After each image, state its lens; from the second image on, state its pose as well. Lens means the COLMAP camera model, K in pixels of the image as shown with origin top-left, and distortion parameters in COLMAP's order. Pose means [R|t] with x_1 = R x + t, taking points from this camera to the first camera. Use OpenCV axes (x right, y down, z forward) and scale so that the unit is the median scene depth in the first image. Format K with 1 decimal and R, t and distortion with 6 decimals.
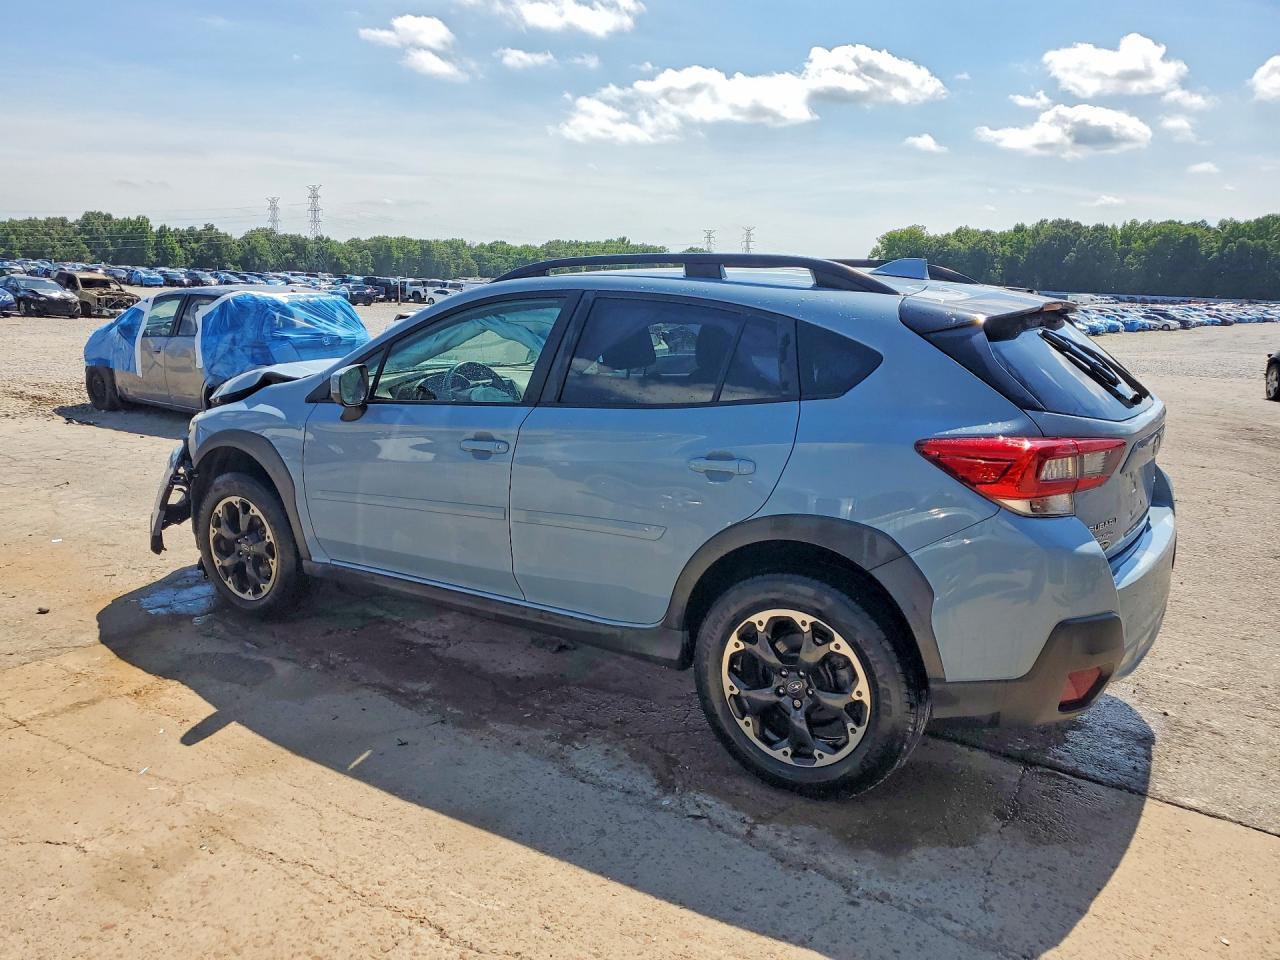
lens RADIAL K [[1005.1, 0, 612.6], [0, 1005.1, 485.1], [0, 0, 1]] dist [-0.003773, 0.031330]
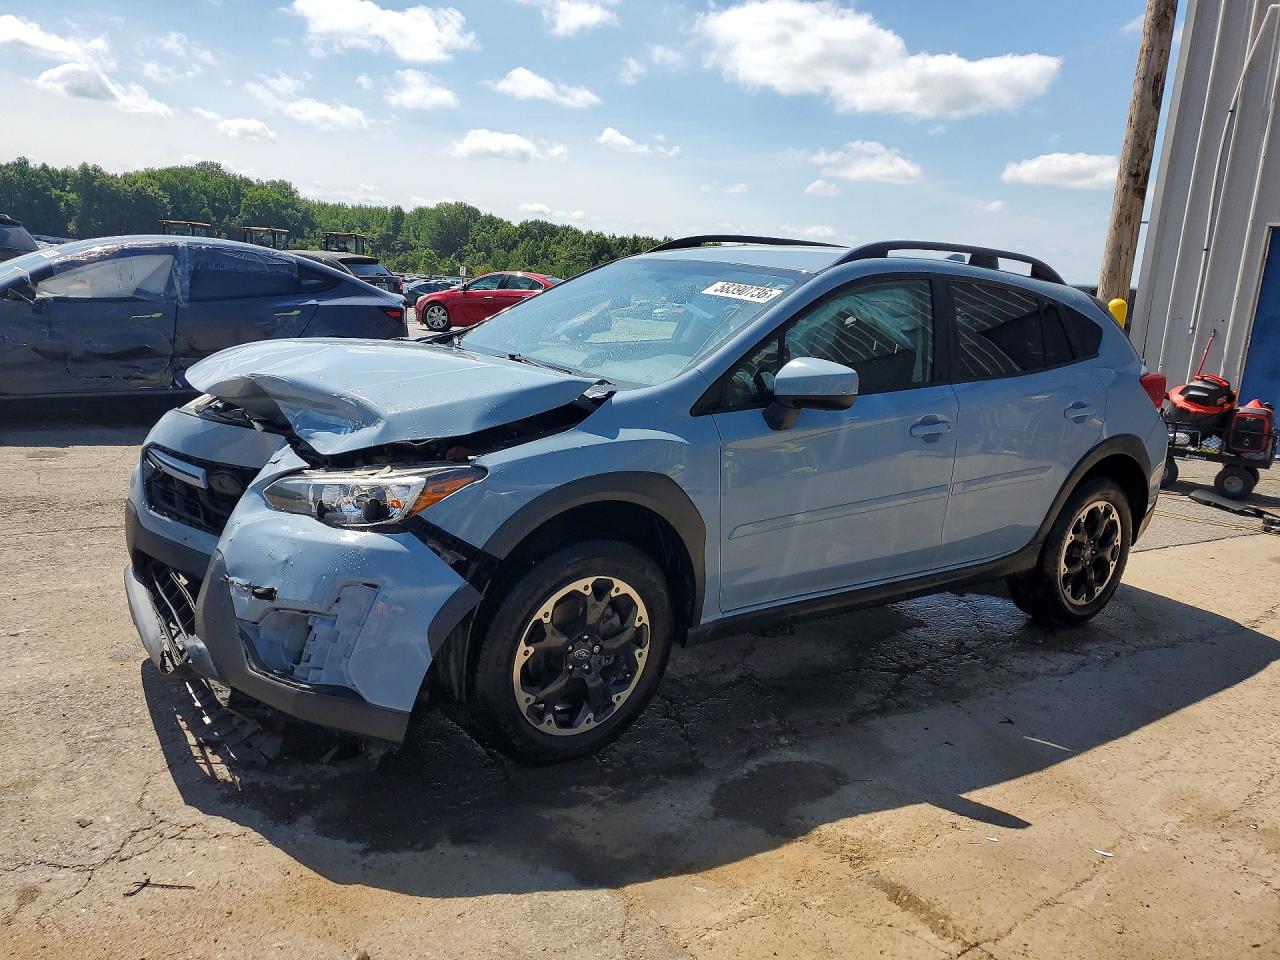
lens RADIAL K [[1005.1, 0, 642.2], [0, 1005.1, 469.1], [0, 0, 1]] dist [-0.003773, 0.031330]
pose [[0.326324, -0.176843, 0.928568, -1.121155], [0.121694, 0.982029, 0.144258, -0.172666], [-0.937392, 0.065927, 0.341981, 0.890101]]
